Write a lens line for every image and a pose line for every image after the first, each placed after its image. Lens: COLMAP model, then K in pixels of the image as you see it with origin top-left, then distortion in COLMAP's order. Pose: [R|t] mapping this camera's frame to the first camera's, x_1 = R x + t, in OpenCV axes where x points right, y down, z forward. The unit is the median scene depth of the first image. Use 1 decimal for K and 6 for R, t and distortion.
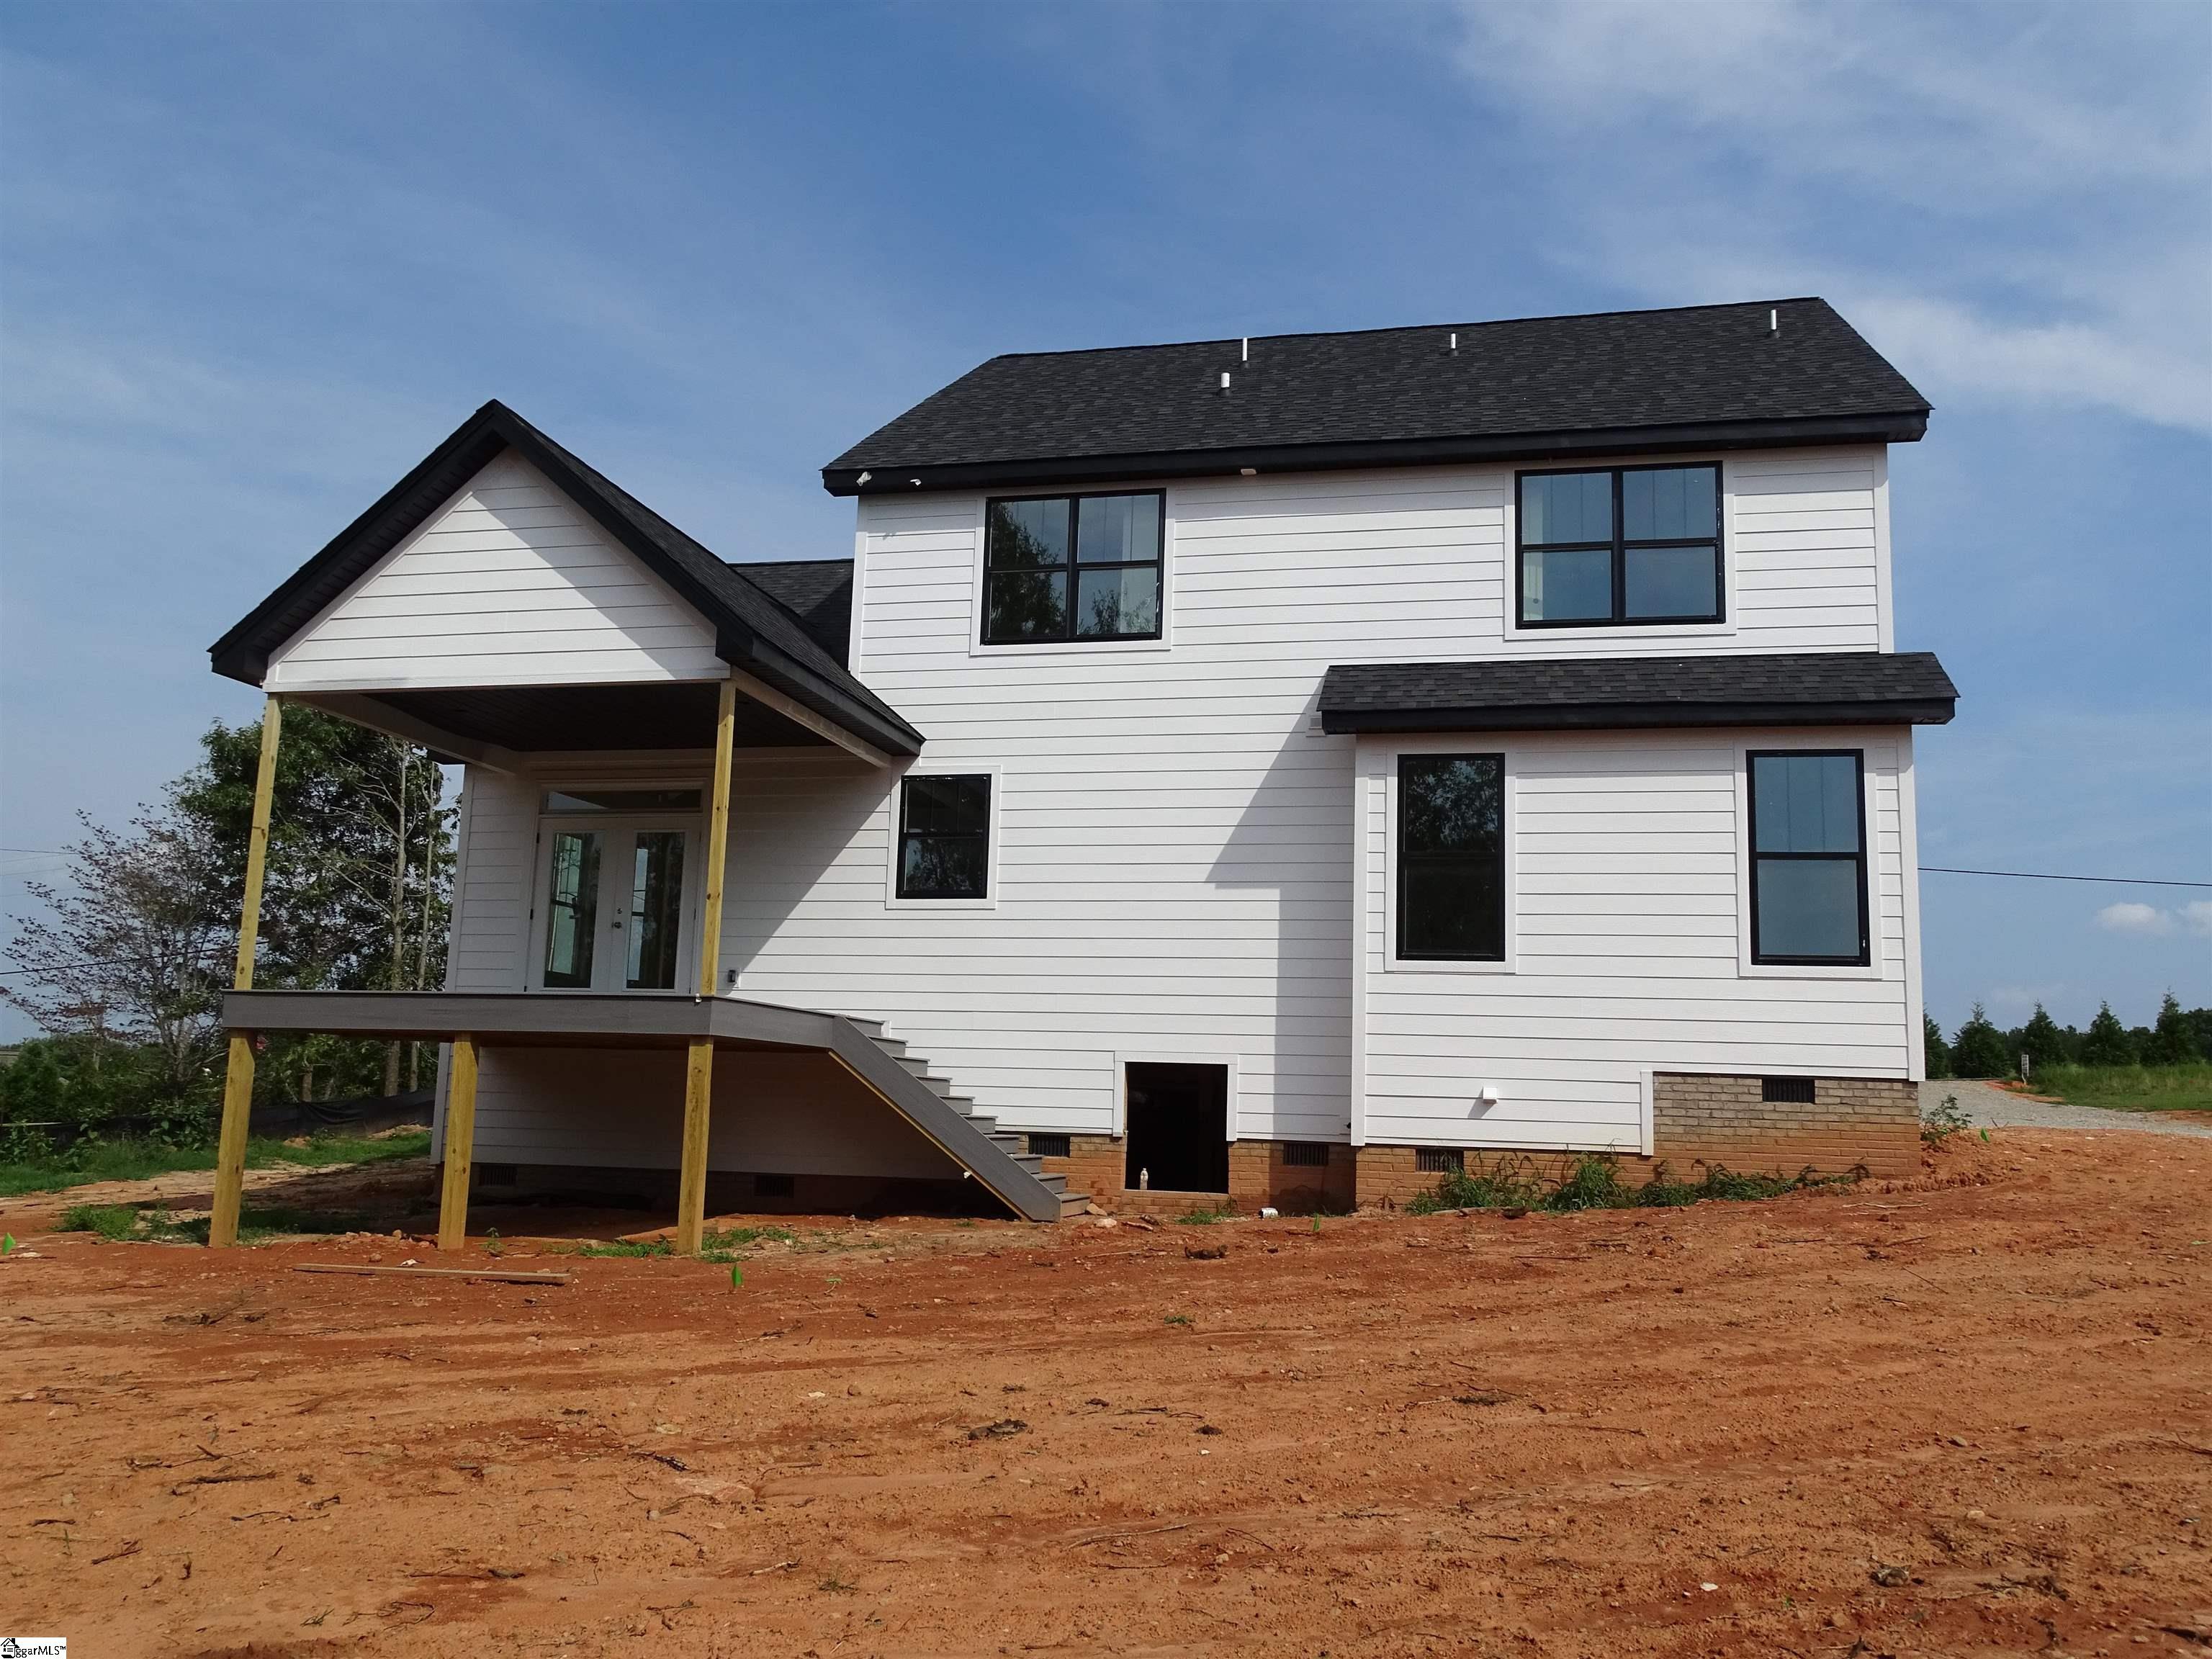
lens RADIAL K [[1701.7, 0, 1107.7], [0, 1701.7, 835.9], [0, 0, 1]] dist [0.022912, 0.001830]
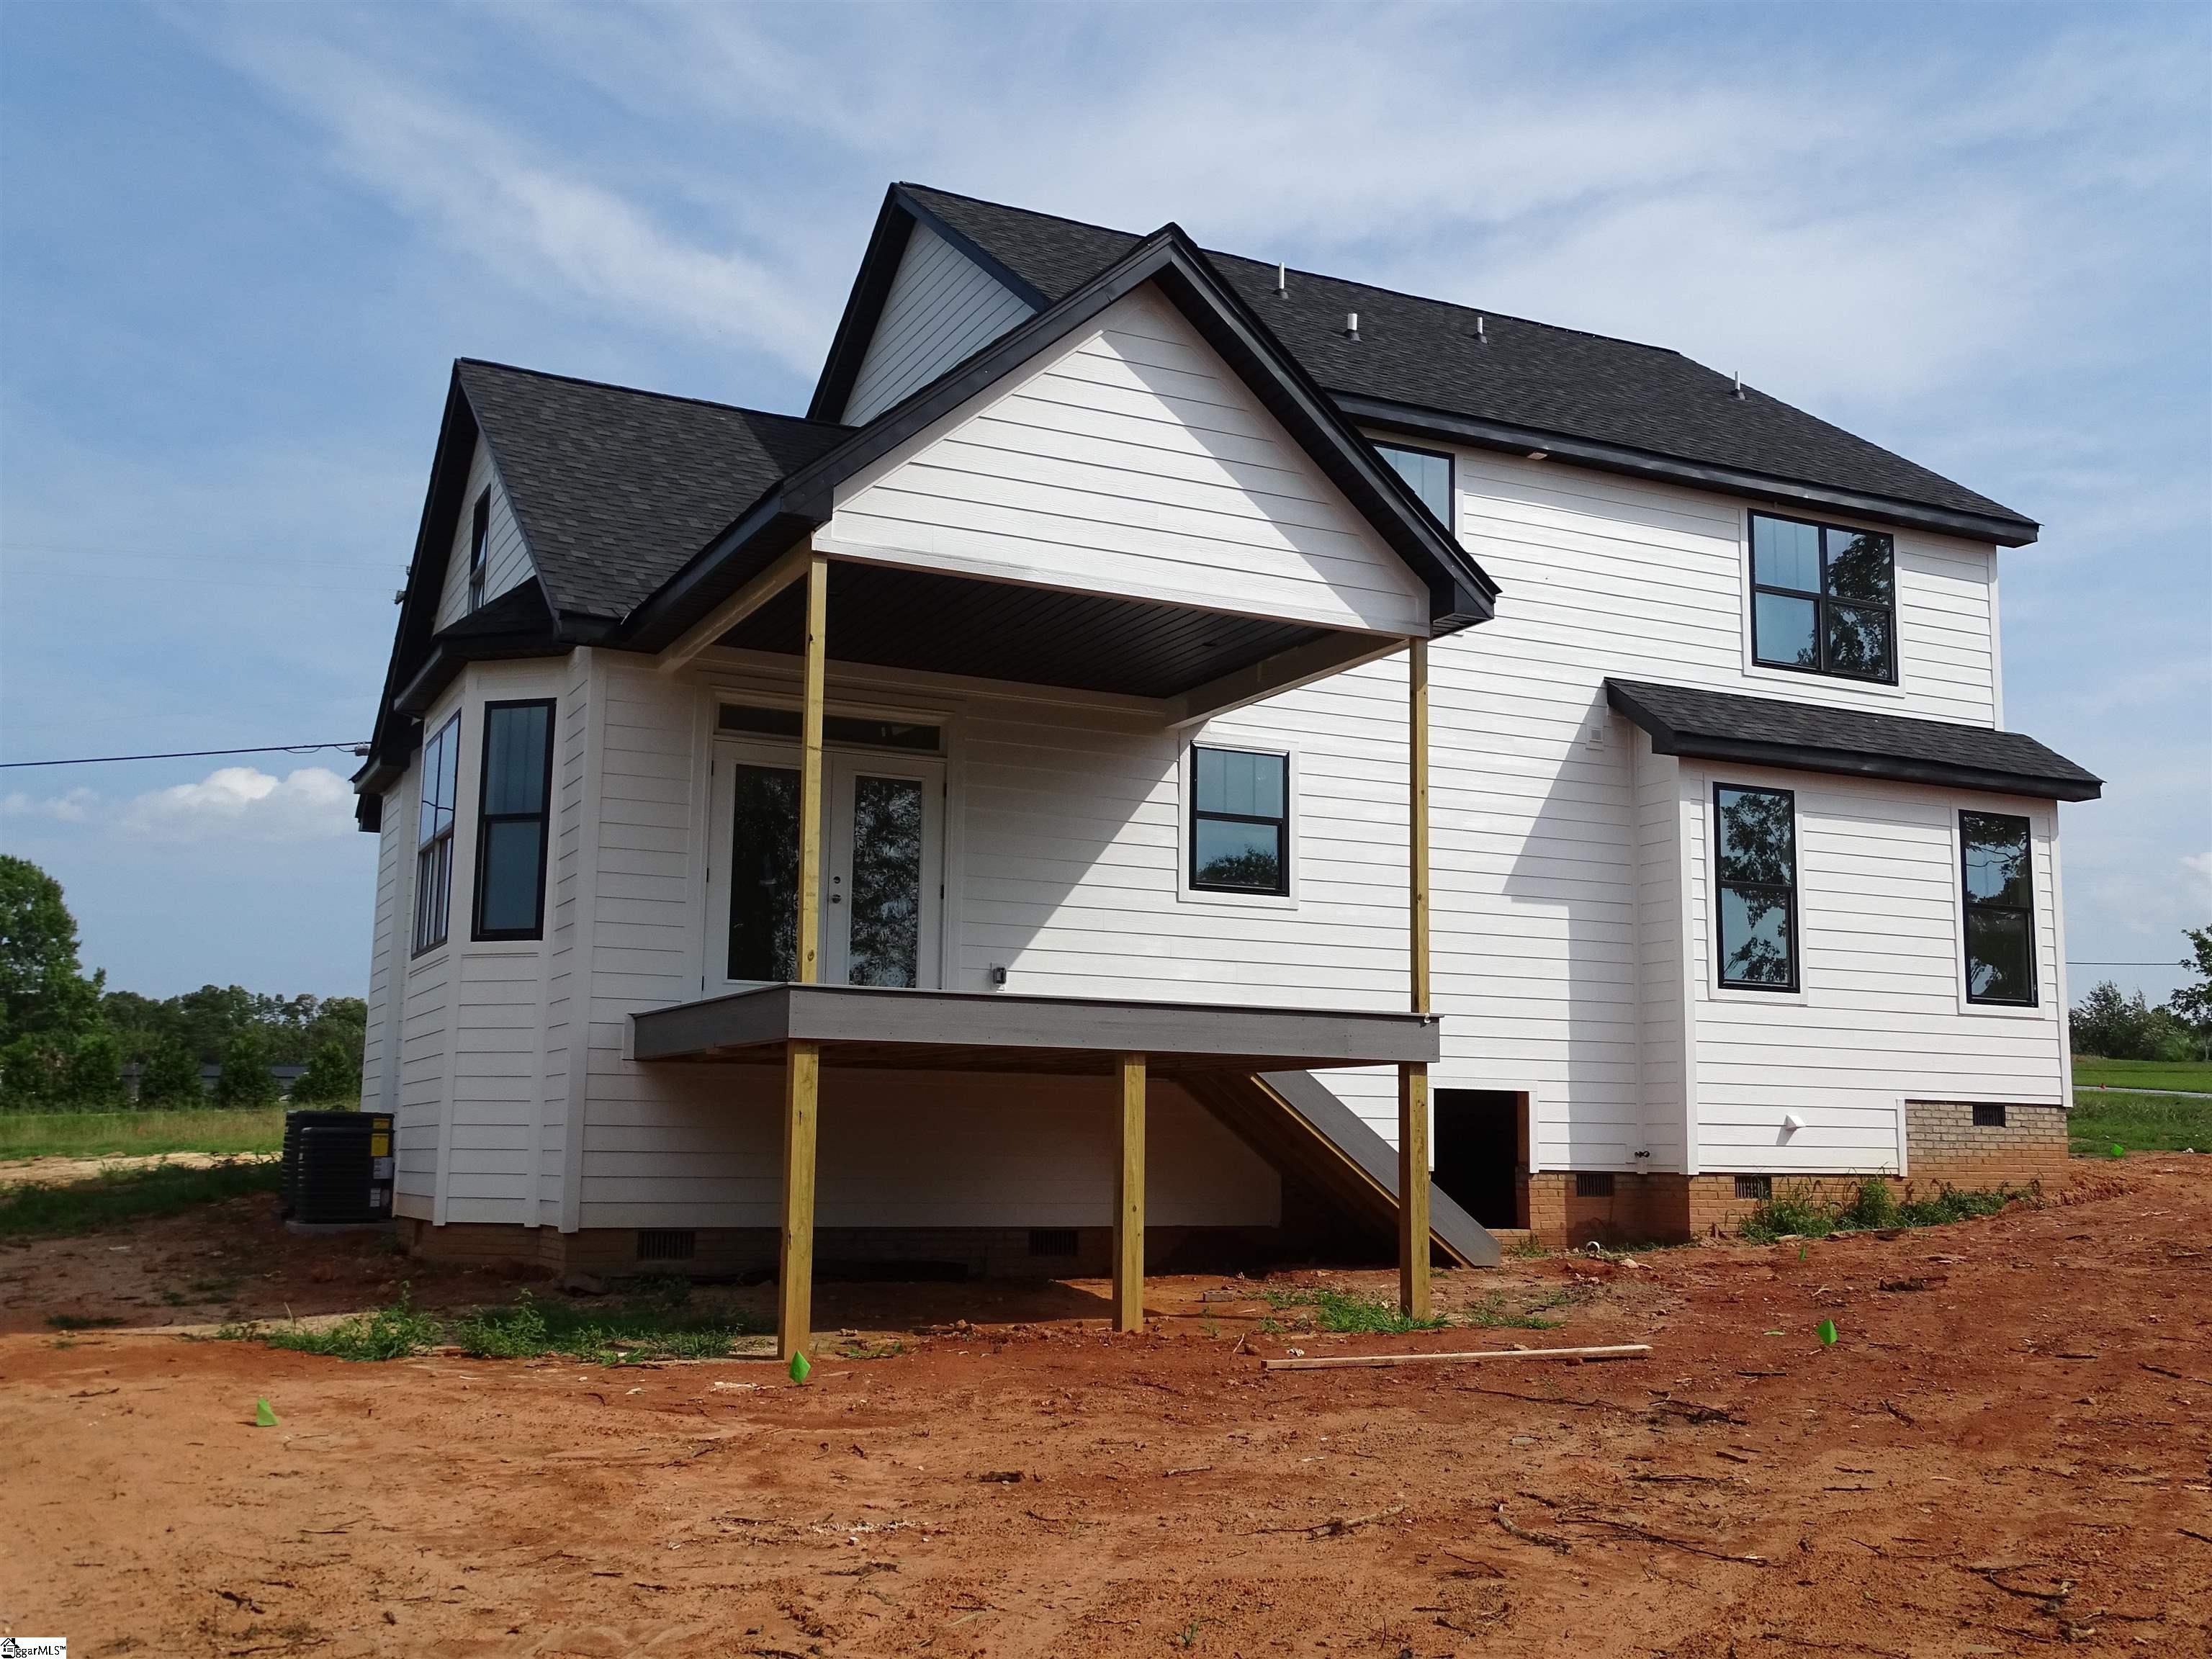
lens RADIAL K [[2146.8, 0, 1108.1], [0, 2146.8, 828.5], [0, 0, 1]] dist [0.046940, 0.000000]
pose [[0.777136, 0.074621, 0.624893, -0.889129], [-0.086619, 0.996178, -0.011235, 0.024651], [-0.623343, -0.045396, 0.780630, 0.237040]]
